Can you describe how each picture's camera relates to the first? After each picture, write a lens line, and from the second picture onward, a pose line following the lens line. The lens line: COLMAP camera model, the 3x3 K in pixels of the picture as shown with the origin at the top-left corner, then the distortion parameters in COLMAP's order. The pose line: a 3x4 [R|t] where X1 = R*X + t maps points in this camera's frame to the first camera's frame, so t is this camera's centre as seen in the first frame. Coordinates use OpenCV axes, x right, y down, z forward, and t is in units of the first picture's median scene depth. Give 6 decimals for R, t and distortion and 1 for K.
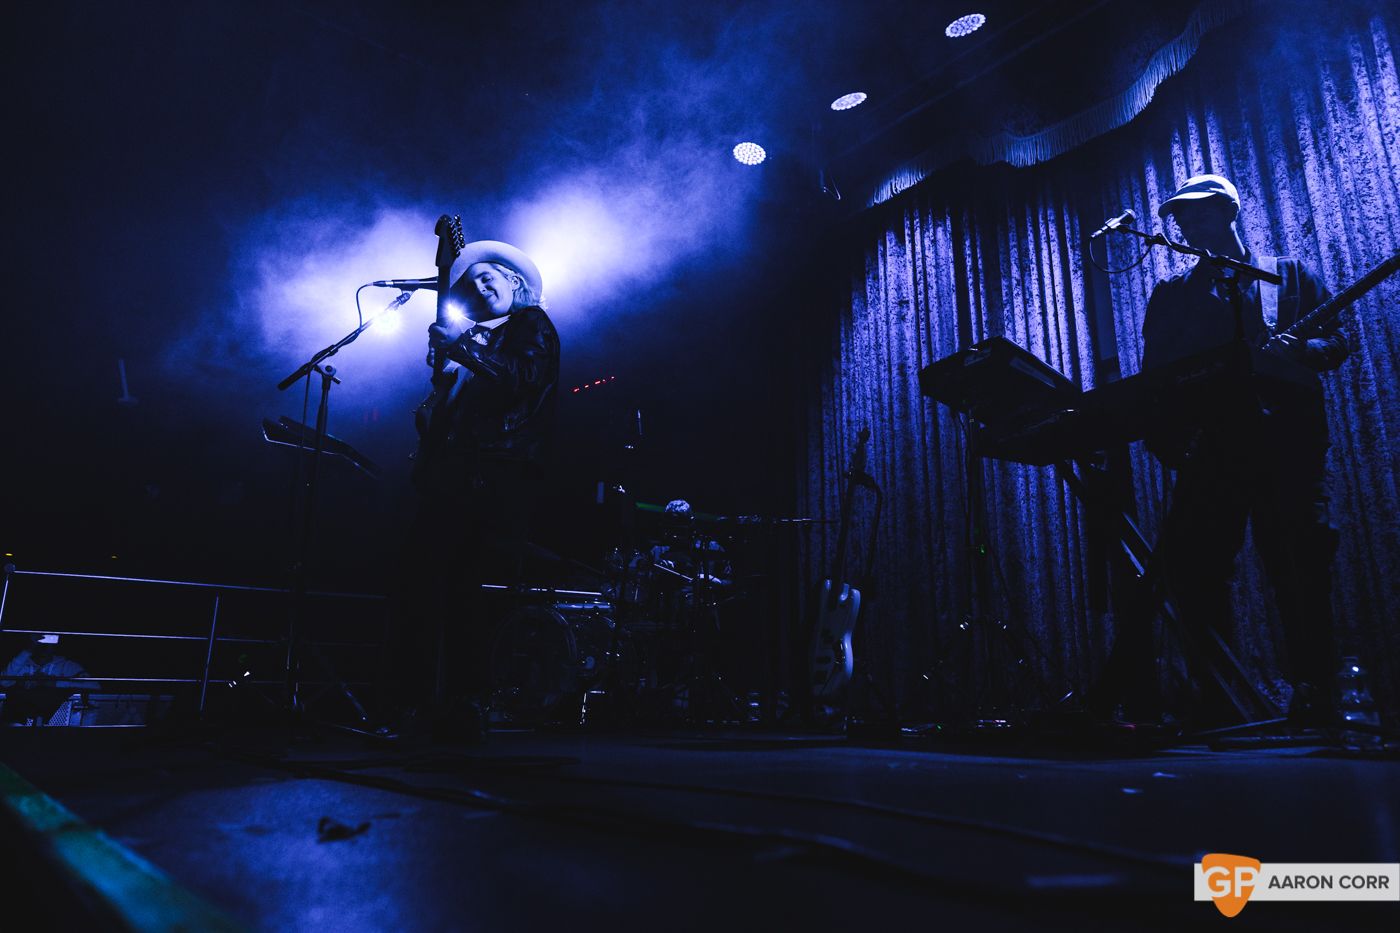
lens RADIAL K [[972.4, 0, 700.0], [0, 972.4, 466.5], [0, 0, 1]] dist [0.001068, 0.001411]
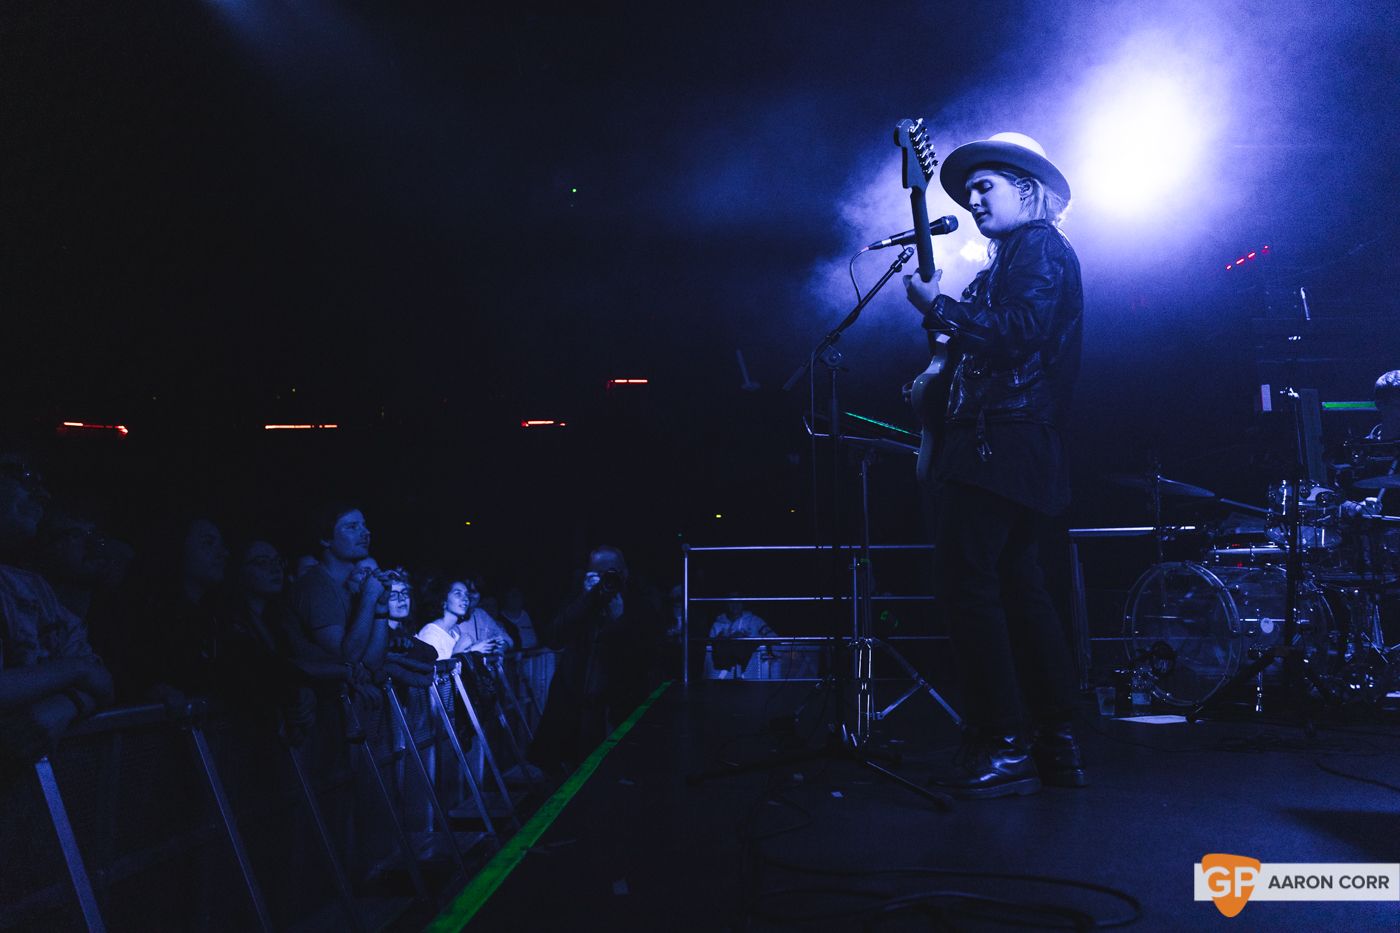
lens RADIAL K [[972.4, 0, 700.0], [0, 972.4, 466.5], [0, 0, 1]] dist [0.001068, 0.001411]
pose [[0.782087, -0.109228, -0.613522, 0.046534], [0.163383, 0.986020, 0.032727, -0.047667], [0.601370, -0.125834, 0.788999, 0.201135]]
